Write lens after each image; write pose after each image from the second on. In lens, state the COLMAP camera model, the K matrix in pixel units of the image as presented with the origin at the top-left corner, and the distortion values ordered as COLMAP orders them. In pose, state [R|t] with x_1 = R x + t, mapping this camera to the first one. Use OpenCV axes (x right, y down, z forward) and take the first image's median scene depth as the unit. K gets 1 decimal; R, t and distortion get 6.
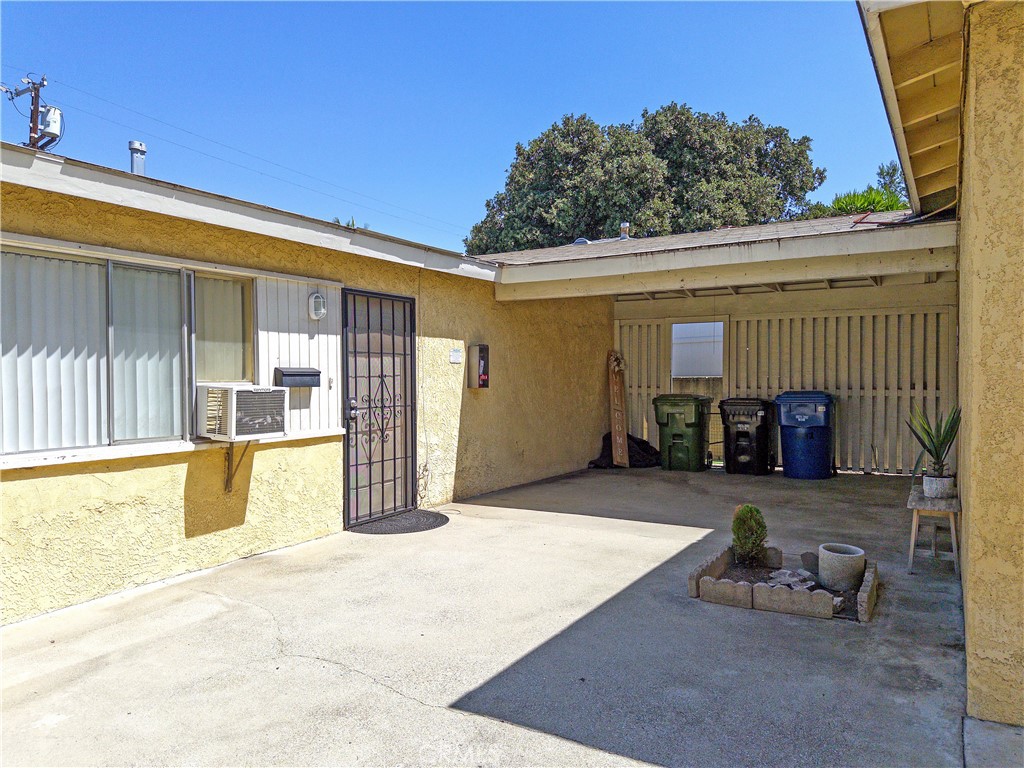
lens RADIAL K [[730.2, 0, 512.0], [0, 730.2, 384.0], [0, 0, 1]] dist [0.009090, -0.007238]
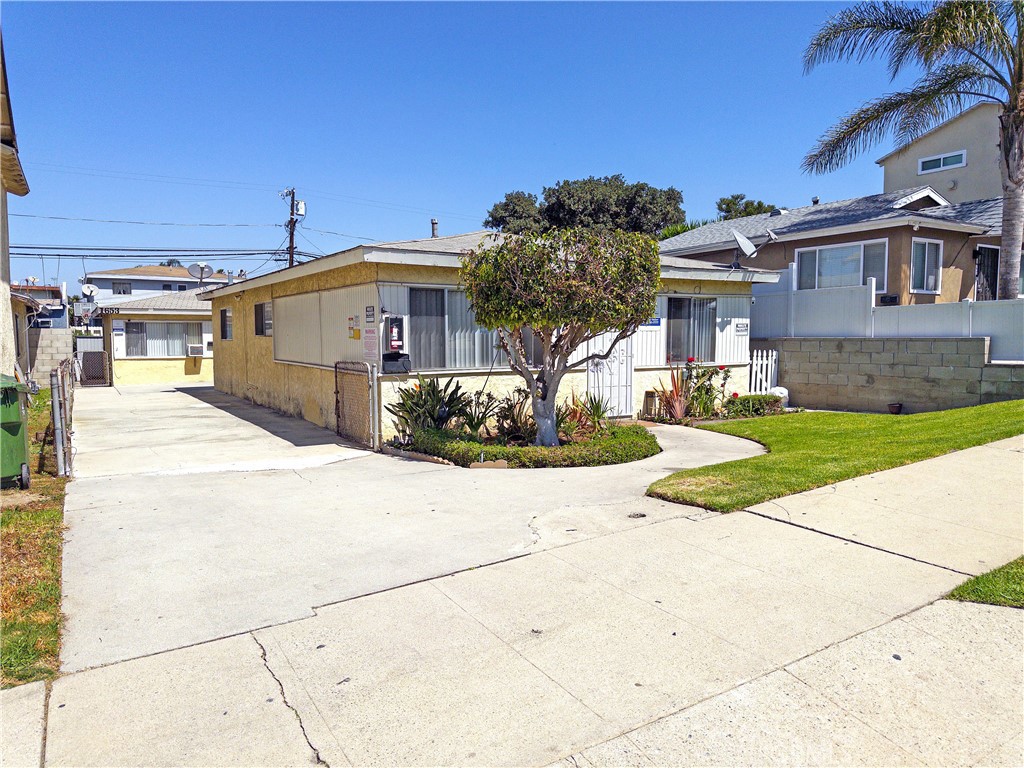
lens RADIAL K [[730.2, 0, 512.0], [0, 730.2, 384.0], [0, 0, 1]] dist [0.009090, -0.007238]
pose [[0.887193, 0.030827, -0.460367, 0.860444], [-0.002842, 0.998112, 0.061358, -0.010240], [0.461389, -0.053128, 0.885606, -0.542511]]
